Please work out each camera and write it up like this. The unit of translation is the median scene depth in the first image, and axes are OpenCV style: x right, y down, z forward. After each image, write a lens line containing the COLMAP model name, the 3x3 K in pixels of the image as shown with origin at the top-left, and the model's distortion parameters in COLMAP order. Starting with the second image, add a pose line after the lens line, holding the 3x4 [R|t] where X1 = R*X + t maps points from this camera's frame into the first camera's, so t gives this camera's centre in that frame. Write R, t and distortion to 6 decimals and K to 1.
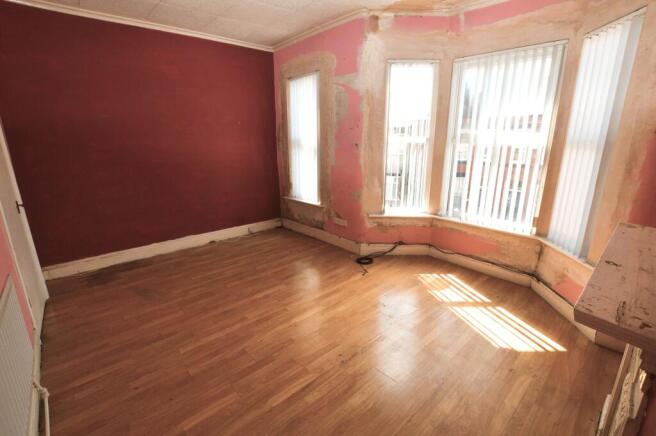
lens RADIAL K [[298.9, 0, 332.2], [0, 298.9, 219.9], [0, 0, 1]] dist [-0.027923, -0.000466]
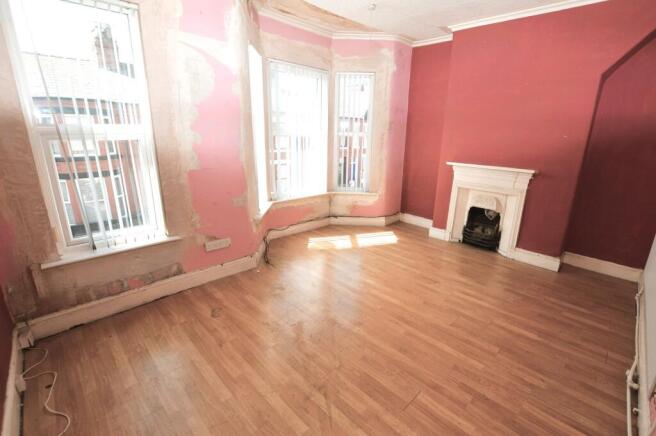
lens RADIAL K [[298.9, 0, 332.5], [0, 298.9, 217.5], [0, 0, 1]] dist [-0.027923, -0.000466]
pose [[-0.032881, -0.273336, 0.961357, -0.948534], [0.242348, 0.930991, 0.272991, -0.264919], [-0.969632, 0.241959, 0.035630, 0.990724]]
